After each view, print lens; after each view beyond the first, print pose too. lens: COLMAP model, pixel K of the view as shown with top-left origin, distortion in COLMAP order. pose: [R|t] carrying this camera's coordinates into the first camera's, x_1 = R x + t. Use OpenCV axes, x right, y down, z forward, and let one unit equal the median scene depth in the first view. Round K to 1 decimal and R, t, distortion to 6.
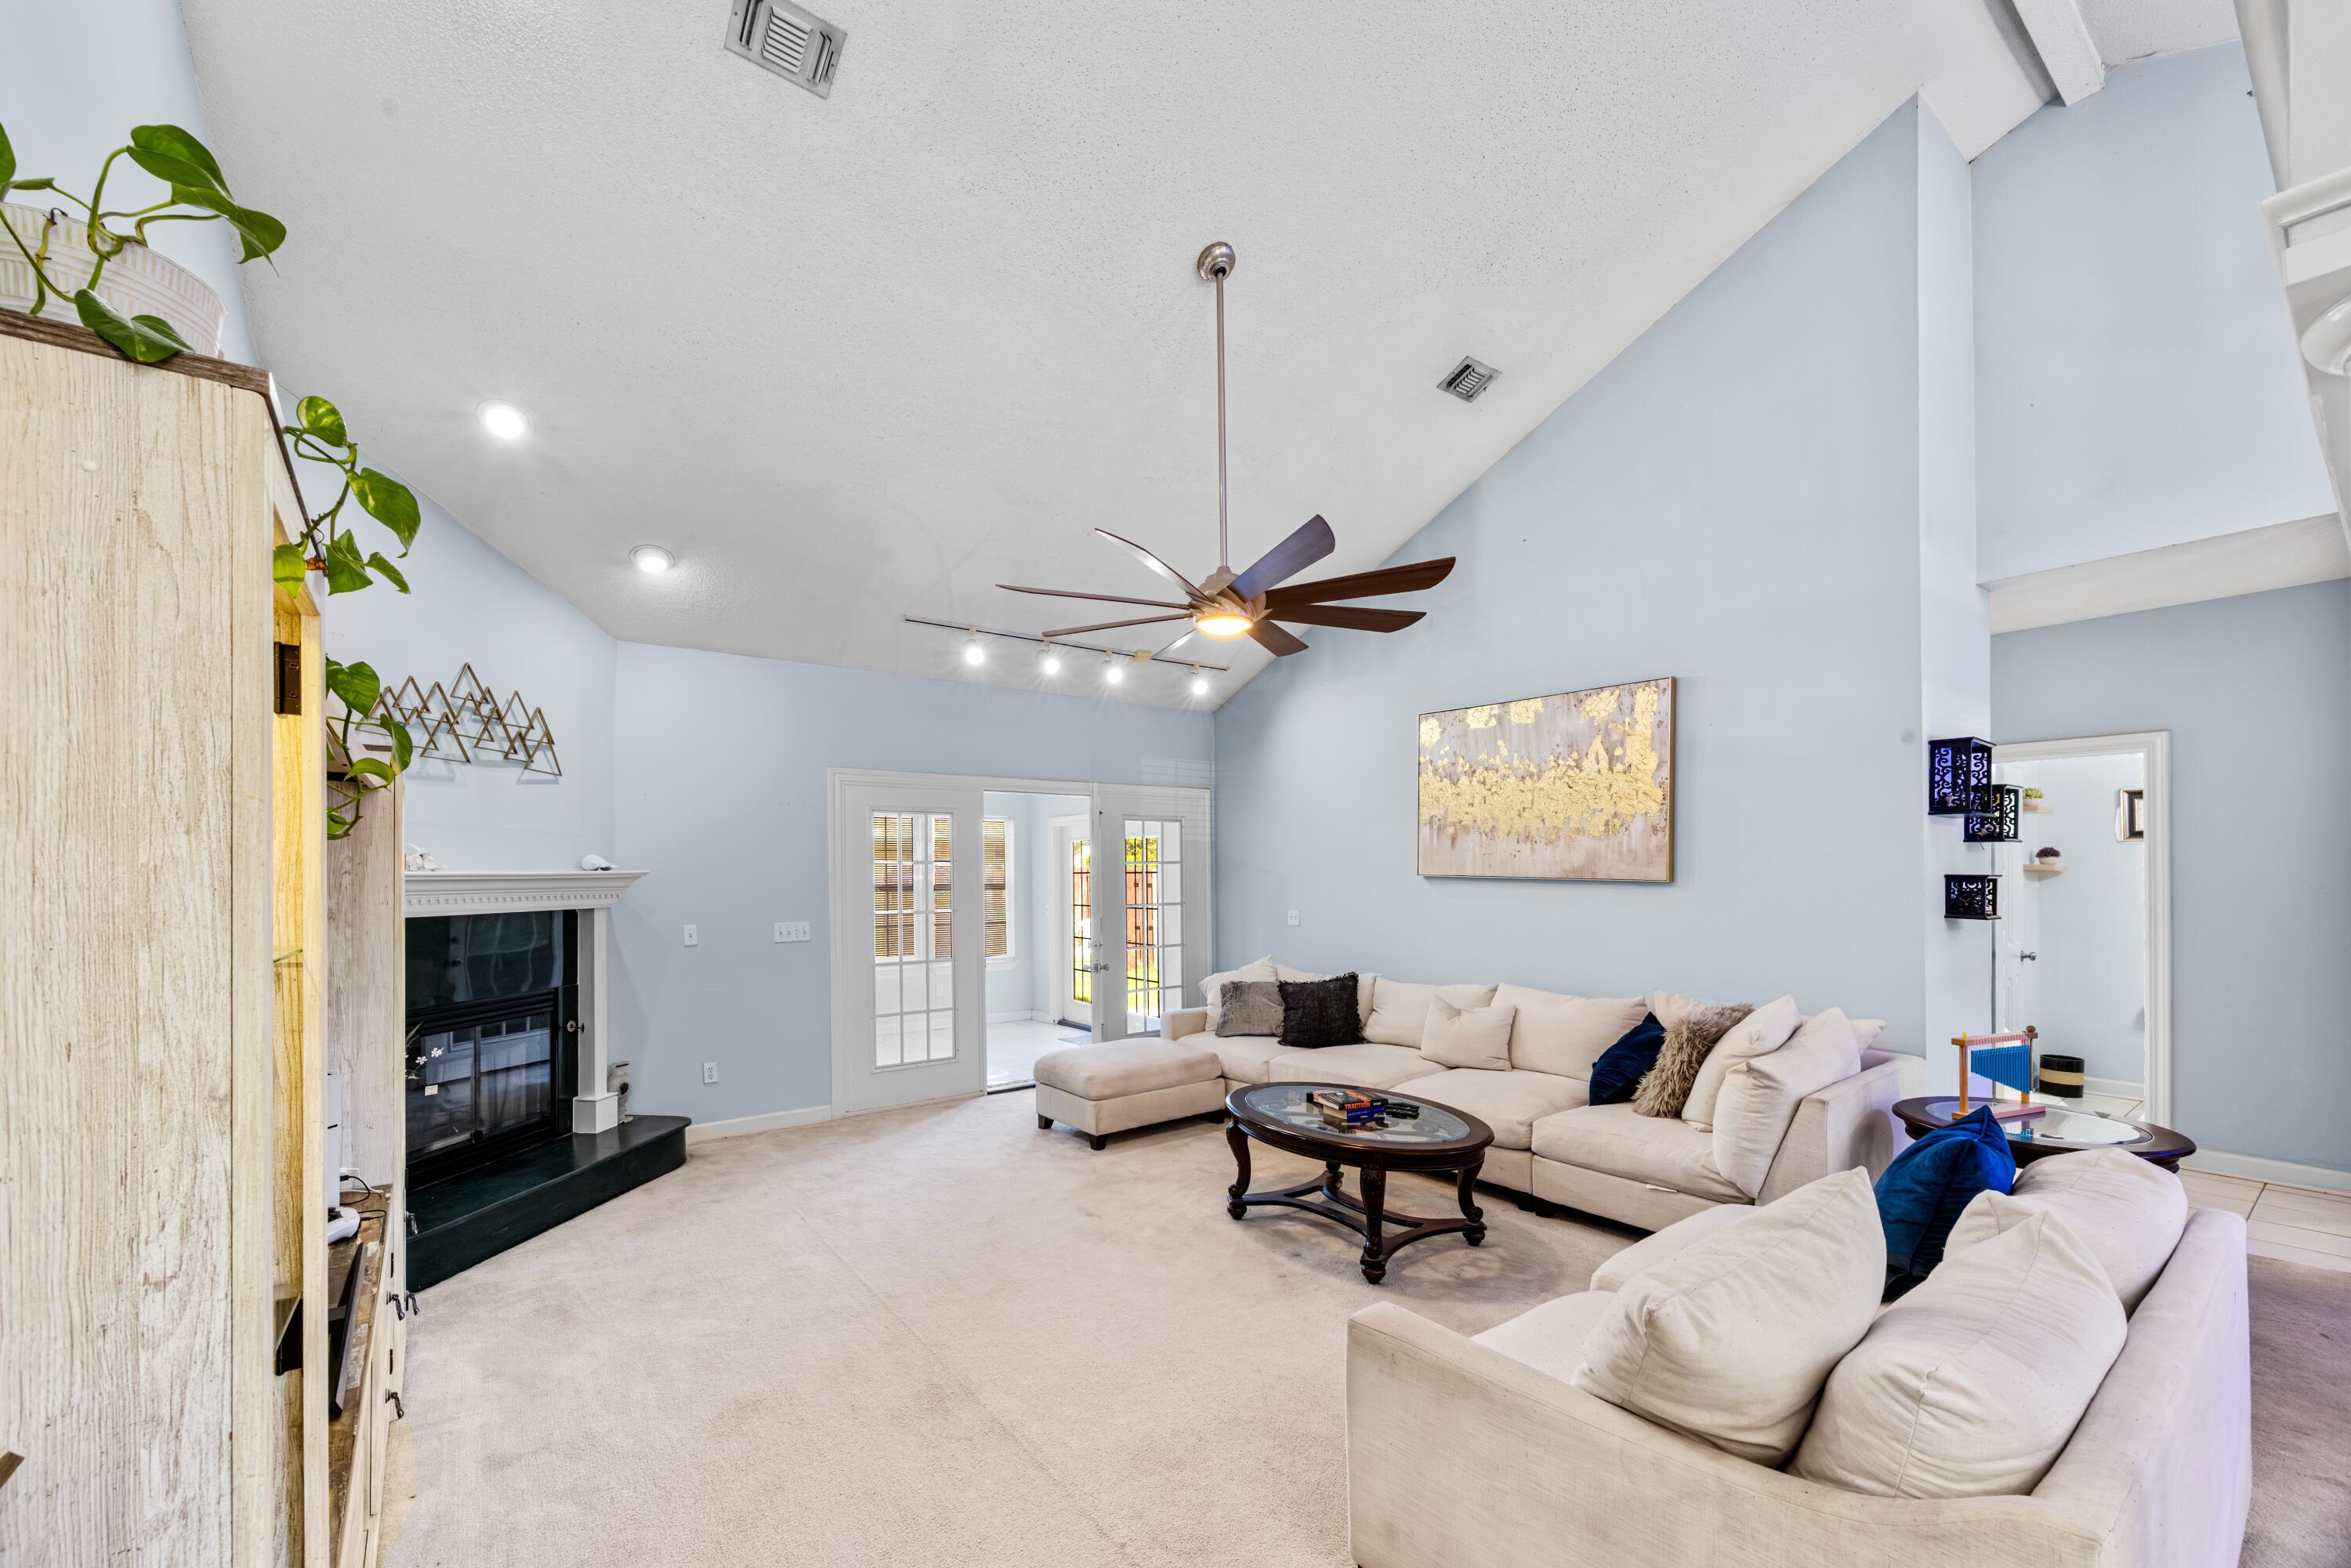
lens RADIAL K [[938.5, 0, 1161.5], [0, 938.5, 866.2], [0, 0, 1]] dist [-0.000473, -0.000124]
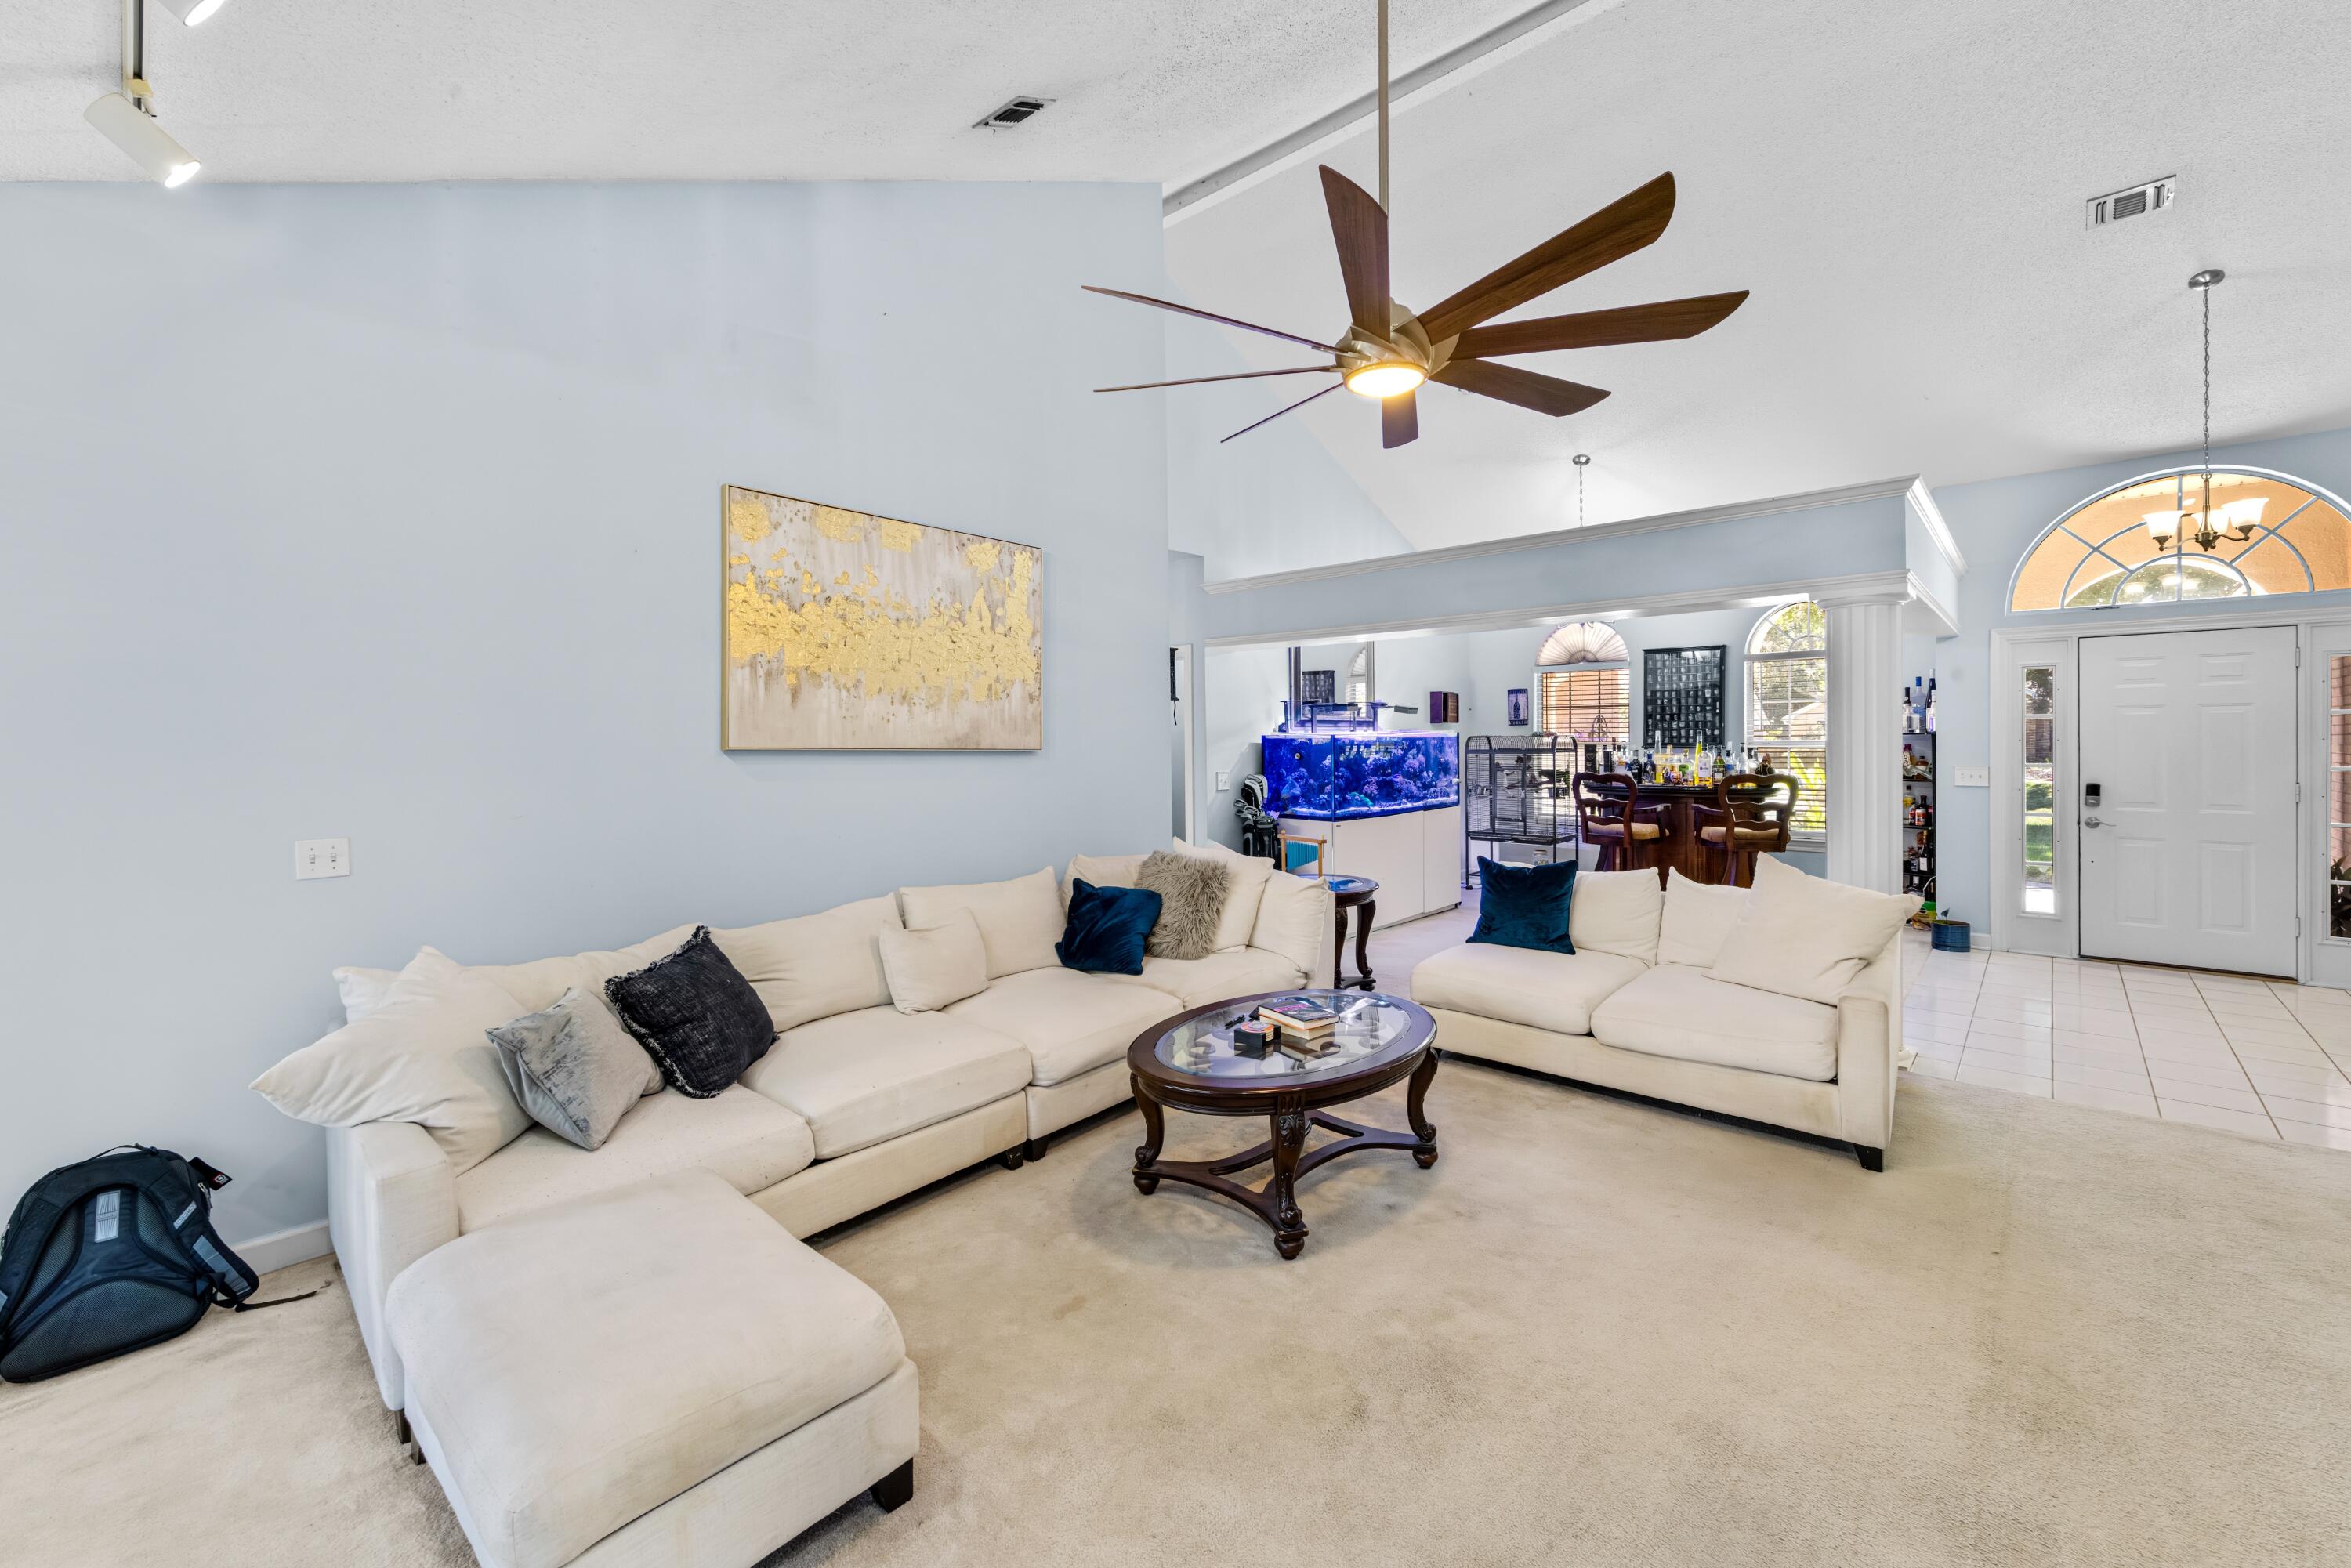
lens RADIAL K [[955.2, 0, 1174.7], [0, 955.2, 748.9], [0, 0, 1]] dist [-0.003333, -0.000398]
pose [[-0.189087, -0.000523, 0.981960, -0.468934], [0.006712, 0.999976, 0.001825, 0.013216], [-0.981937, 0.006936, -0.189079, 0.994572]]
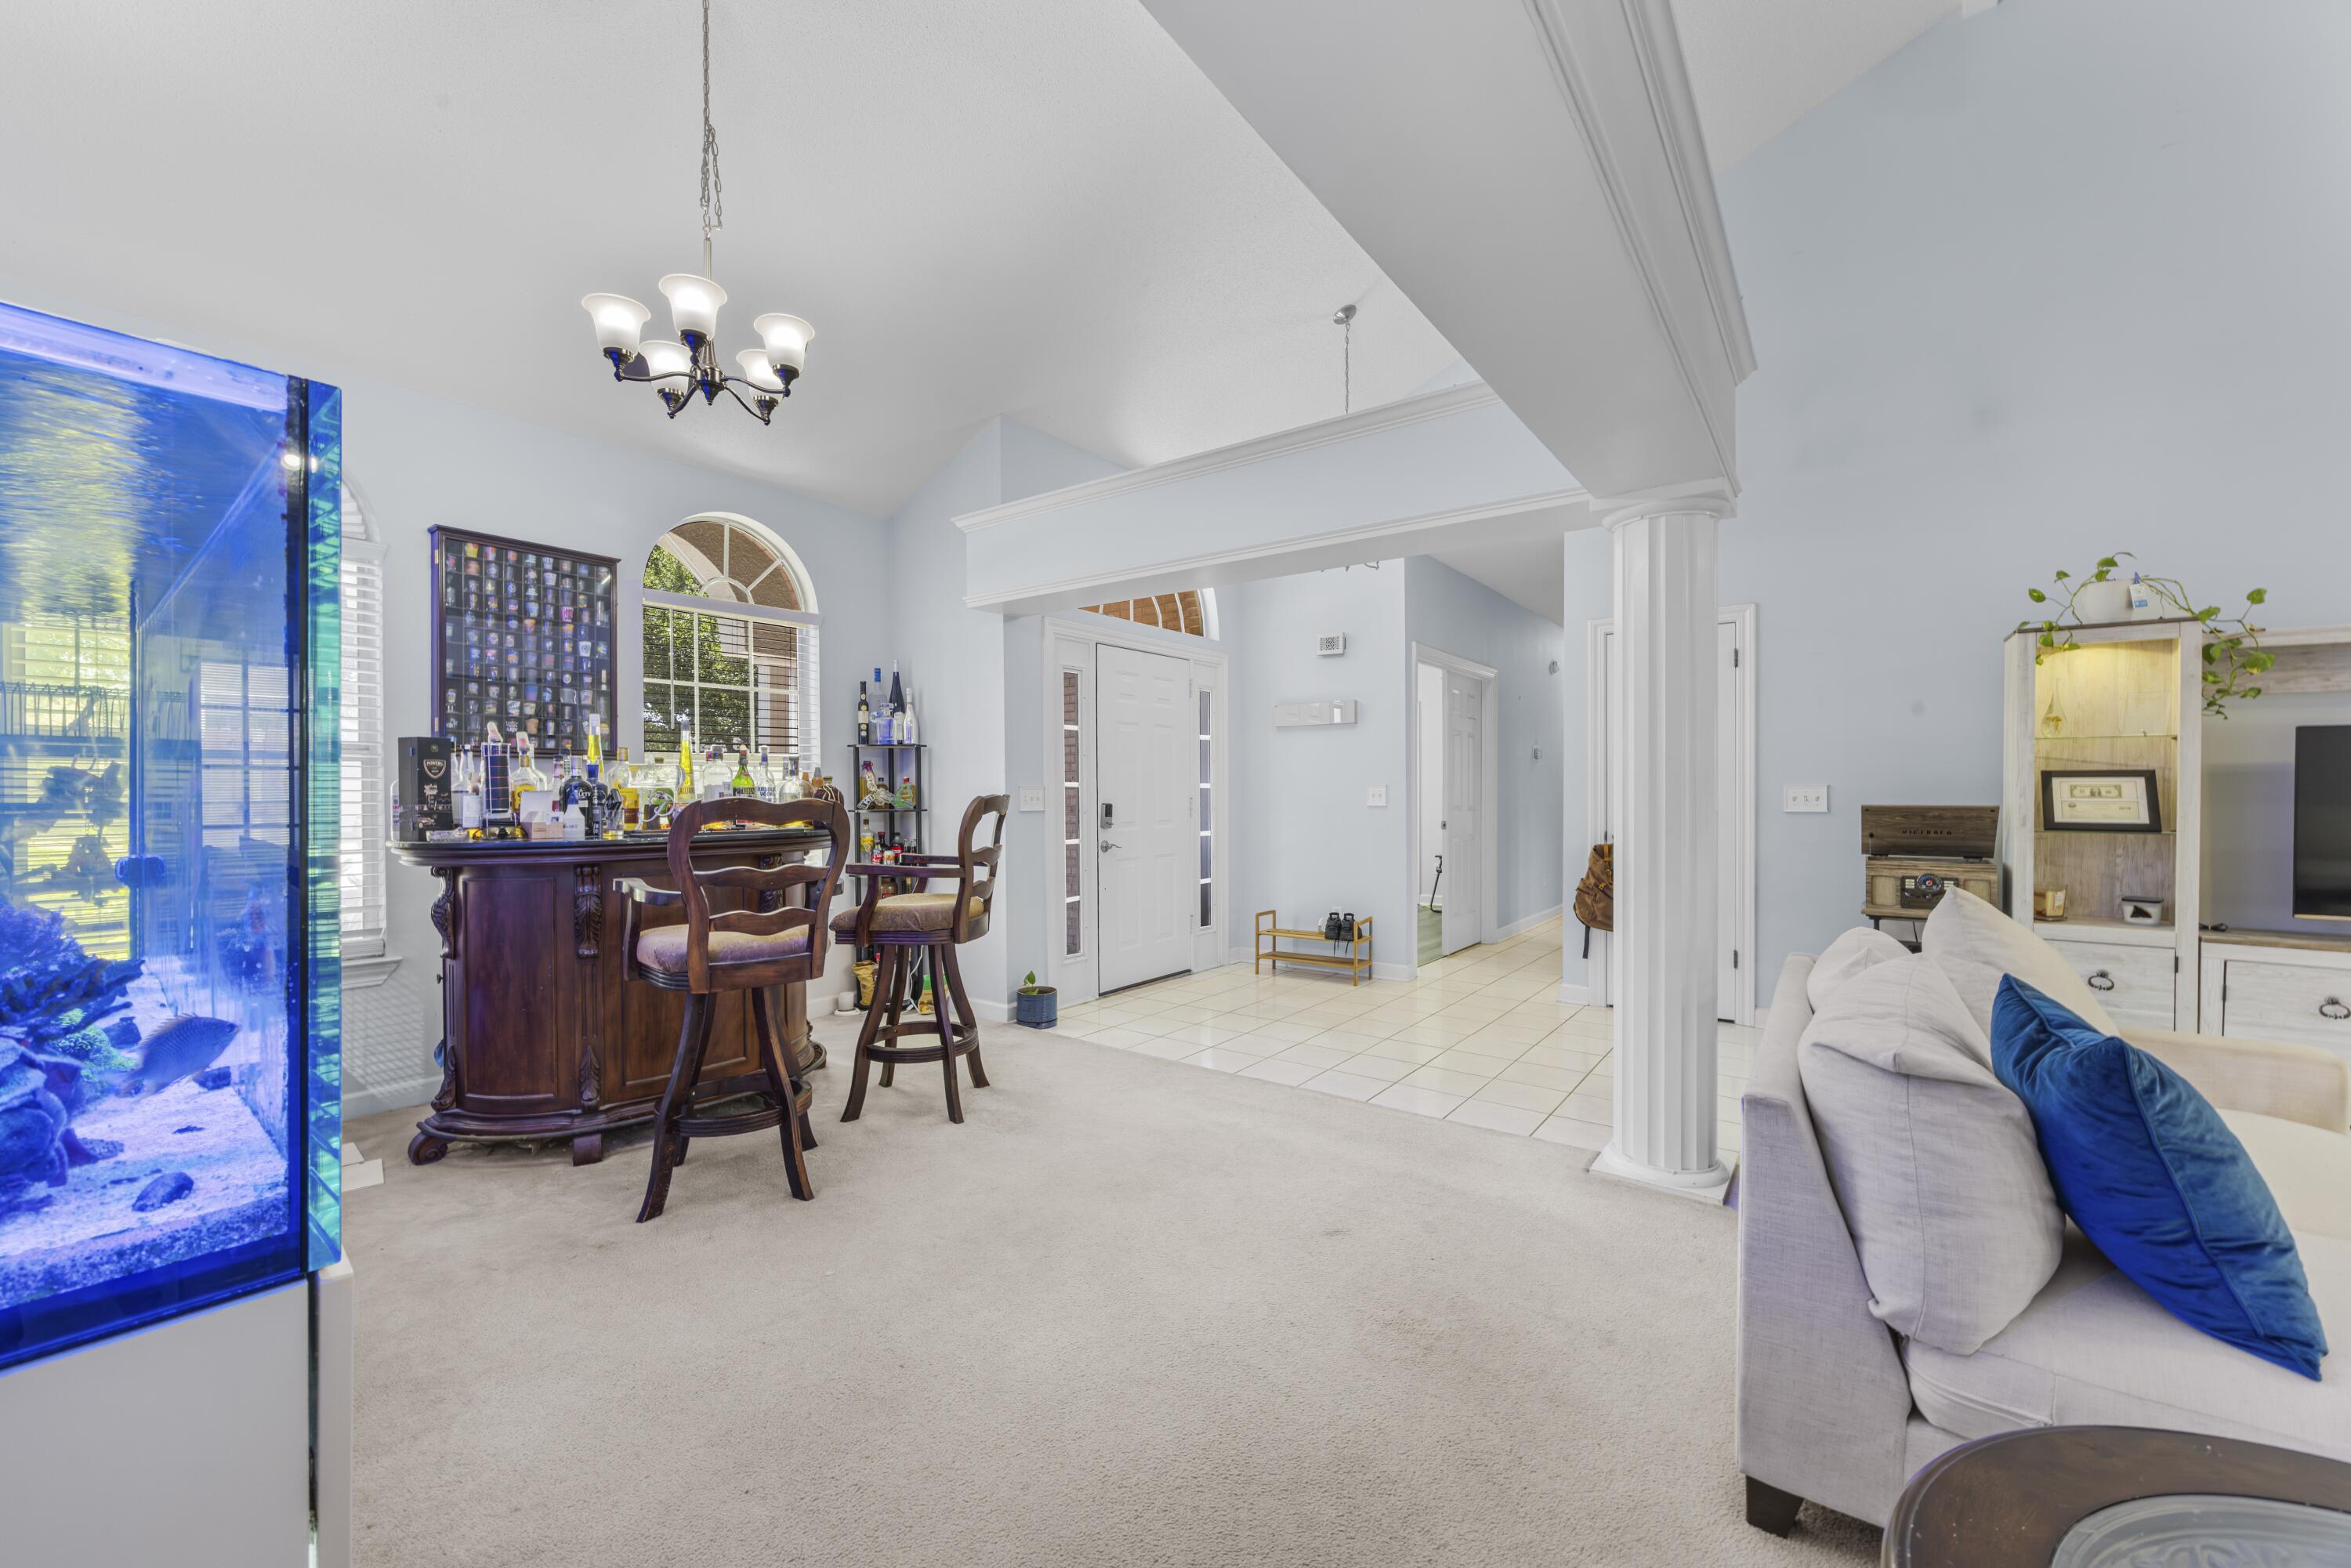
lens RADIAL K [[929.6, 0, 1174.5], [0, 929.6, 803.9], [0, 0, 1]] dist [0.000569, -0.000001]
pose [[-0.955443, 0.013922, -0.294848, 0.766550], [0.010312, 0.999852, 0.013795, 0.054055], [0.294996, 0.010140, -0.955445, 0.681527]]
